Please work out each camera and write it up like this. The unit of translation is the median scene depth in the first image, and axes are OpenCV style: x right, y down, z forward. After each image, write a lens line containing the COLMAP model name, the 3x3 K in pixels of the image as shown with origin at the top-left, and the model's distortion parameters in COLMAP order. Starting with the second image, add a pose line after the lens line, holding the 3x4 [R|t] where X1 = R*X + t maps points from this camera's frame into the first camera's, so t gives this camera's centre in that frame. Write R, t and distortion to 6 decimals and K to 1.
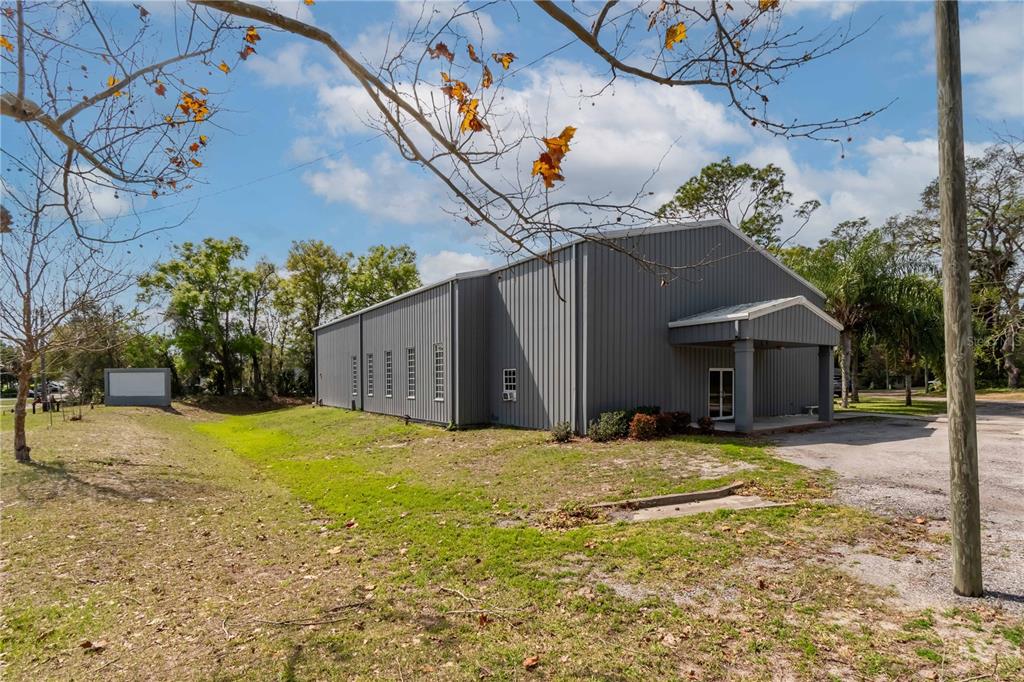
lens RADIAL K [[461.5, 0, 529.2], [0, 461.5, 343.9], [0, 0, 1]] dist [0.013025, 0.000039]
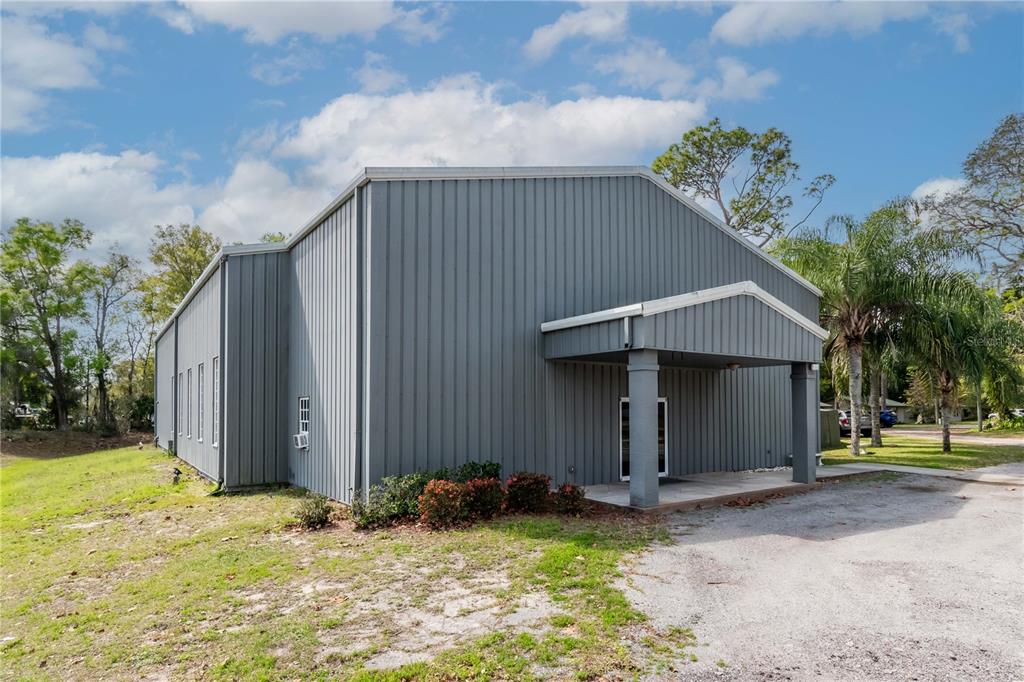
lens RADIAL K [[572.9, 0, 512.0], [0, 572.9, 341.0], [0, 0, 1]] dist [0.012919, -0.000729]
pose [[0.999883, 0.005745, 0.014170, 0.171742], [-0.005160, 0.999147, -0.040969, 0.006039], [-0.014393, 0.040891, 0.999060, 0.160338]]
